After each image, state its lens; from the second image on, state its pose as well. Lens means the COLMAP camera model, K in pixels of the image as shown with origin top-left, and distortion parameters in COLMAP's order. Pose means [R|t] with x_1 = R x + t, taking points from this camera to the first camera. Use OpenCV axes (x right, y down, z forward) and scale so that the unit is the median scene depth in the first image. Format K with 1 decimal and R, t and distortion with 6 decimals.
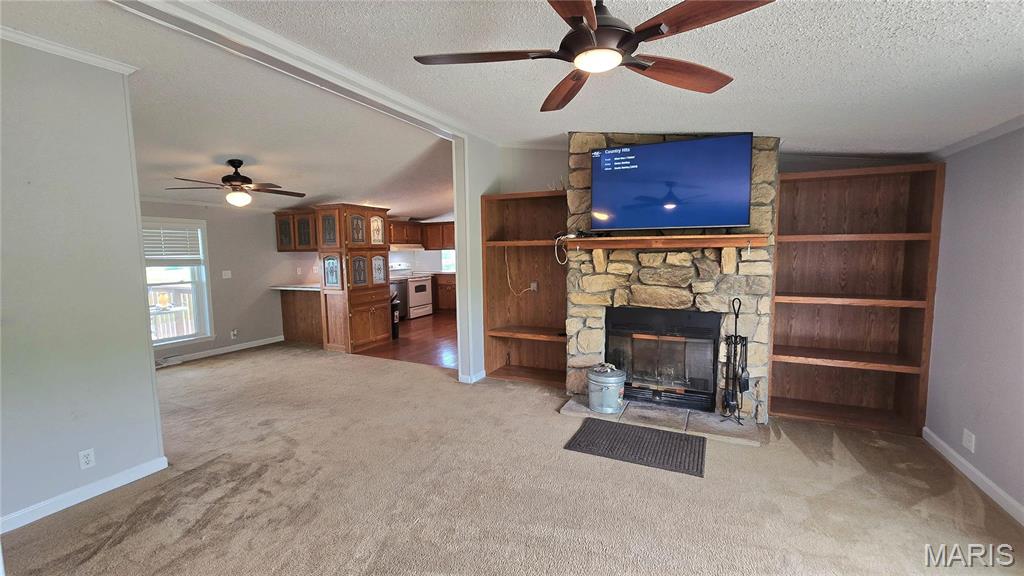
lens RADIAL K [[419.5, 0, 517.3], [0, 419.5, 290.9], [0, 0, 1]] dist [-0.002420, -0.000916]
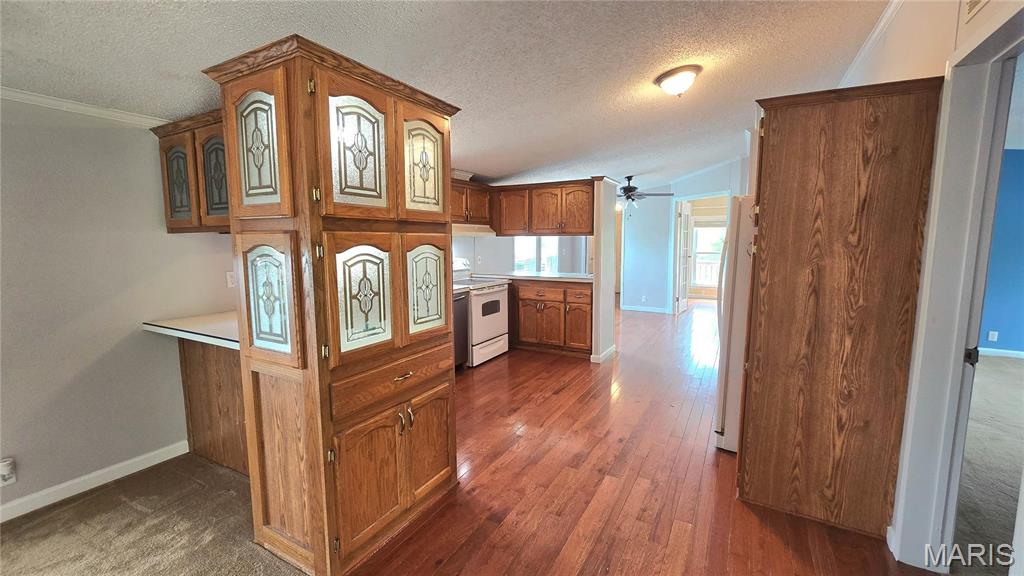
lens RADIAL K [[419.5, 0, 513.6], [0, 419.5, 286.1], [0, 0, 1]] dist [-0.002420, -0.000916]
pose [[0.997648, 0.017485, -0.066280, -0.345816], [-0.016729, 0.999789, 0.011938, -0.082430], [0.066474, -0.010801, 0.997730, 0.973973]]
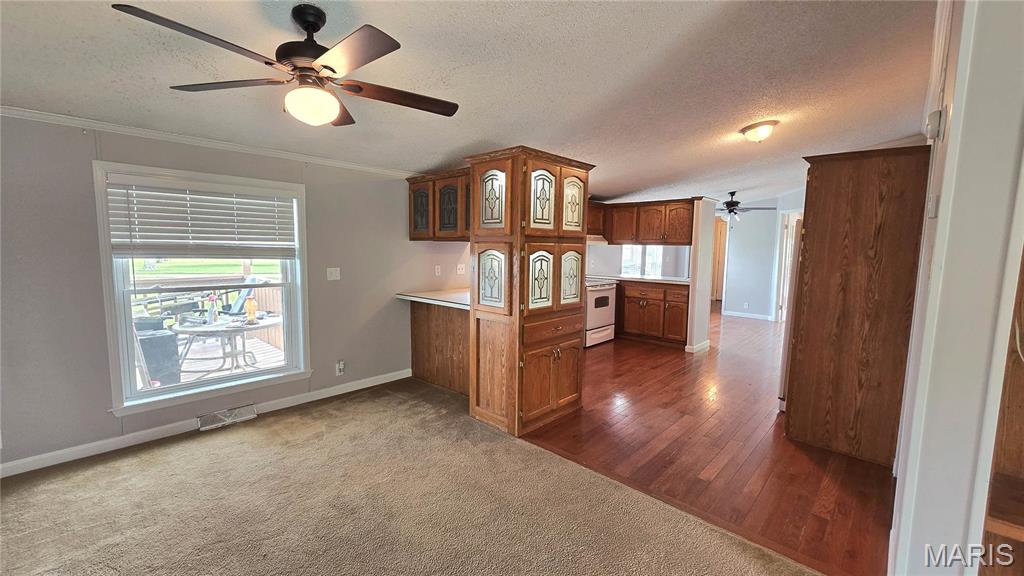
lens RADIAL K [[419.5, 0, 512.2], [0, 419.5, 288.9], [0, 0, 1]] dist [-0.002420, -0.000916]
pose [[0.951355, 0.058605, -0.302472, -0.342898], [-0.057174, 0.998272, 0.013589, -0.056219], [0.302745, 0.004366, 0.953062, 0.668403]]
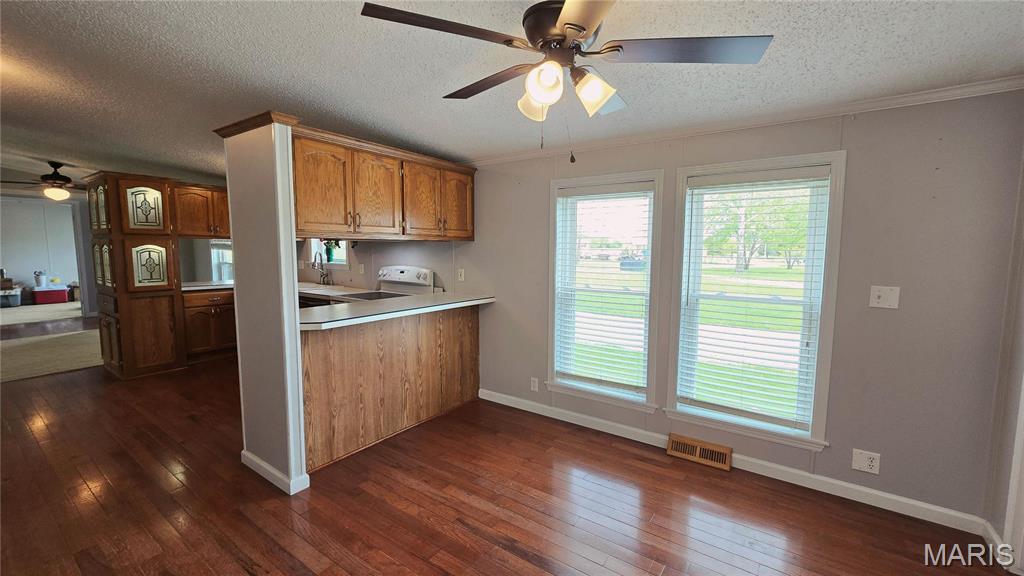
lens RADIAL K [[419.5, 0, 511.9], [0, 419.5, 287.6], [0, 0, 1]] dist [-0.002420, -0.000916]
pose [[-0.171974, 0.107545, -0.979213, 0.313910], [-0.106143, 0.986213, 0.126956, -0.244922], [0.979366, 0.125770, -0.158188, 2.514825]]
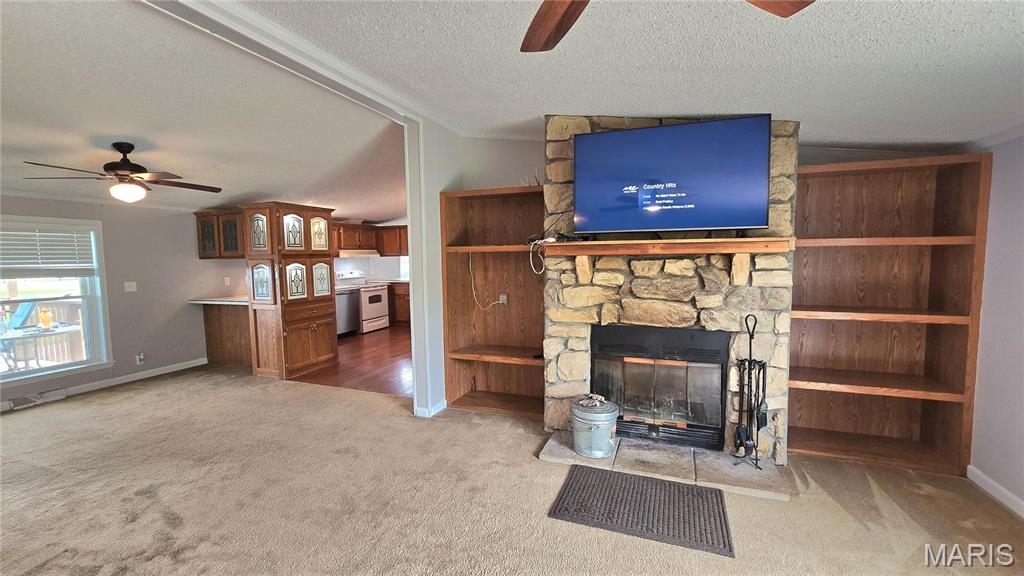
lens RADIAL K [[419.5, 0, 514.8], [0, 419.5, 287.2], [0, 0, 1]] dist [-0.002420, -0.000916]
pose [[0.996940, -0.007568, 0.077800, -0.004162], [0.009268, 0.999726, -0.021502, -0.018466], [-0.077616, 0.022157, 0.996737, 0.166205]]
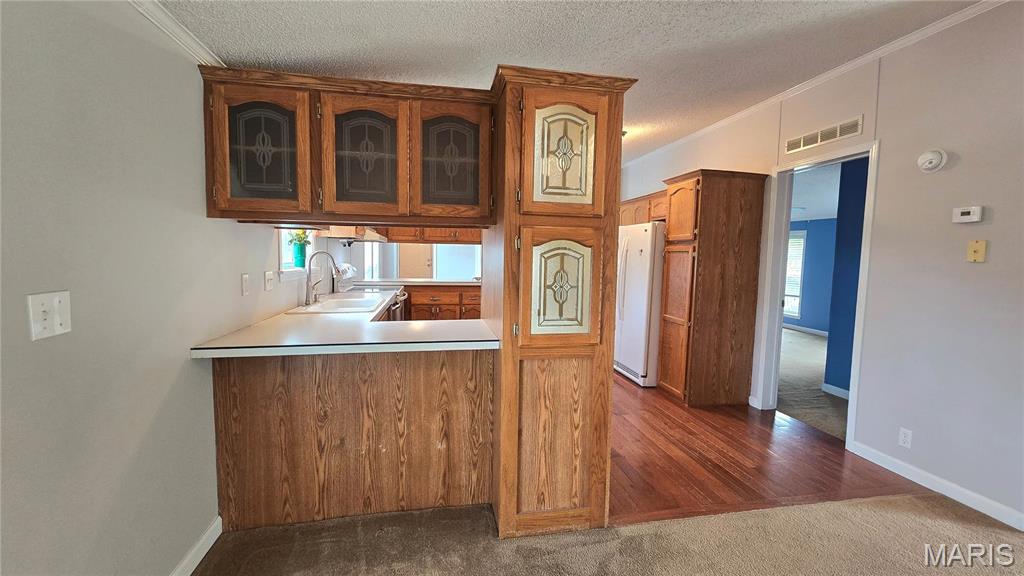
lens RADIAL K [[419.5, 0, 517.4], [0, 419.5, 283.8], [0, 0, 1]] dist [-0.002420, -0.000916]
pose [[0.799721, -0.011604, 0.600259, -0.884863], [0.030117, 0.999330, -0.020805, -0.058112], [-0.599615, 0.034716, 0.799535, 1.026090]]
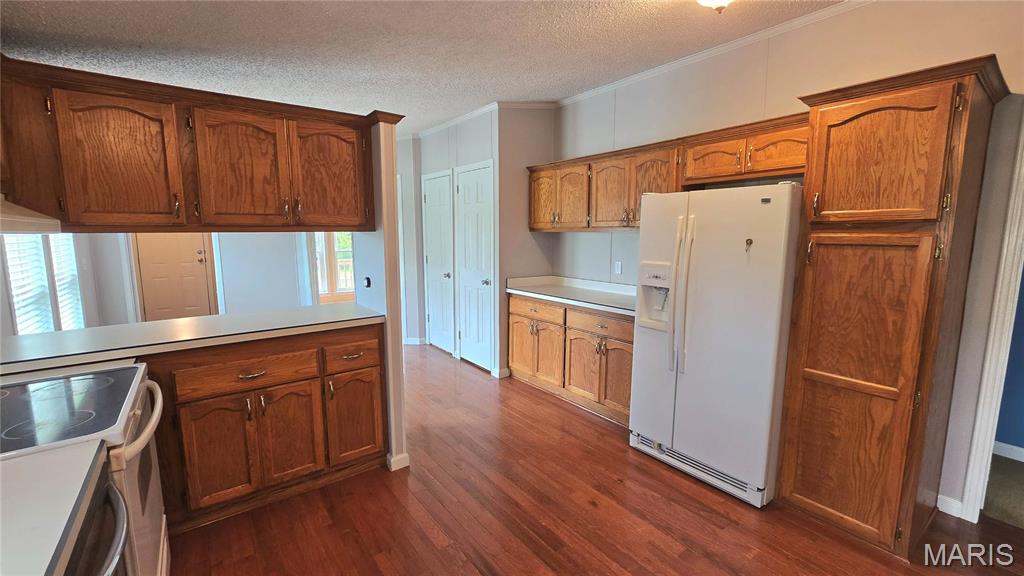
lens RADIAL K [[419.5, 0, 515.7], [0, 419.5, 285.7], [0, 0, 1]] dist [-0.002420, -0.000916]
pose [[0.460736, -0.100152, 0.881869, -0.619286], [0.086841, 0.993932, 0.067508, -0.153552], [-0.883279, 0.045479, 0.466638, 1.649355]]
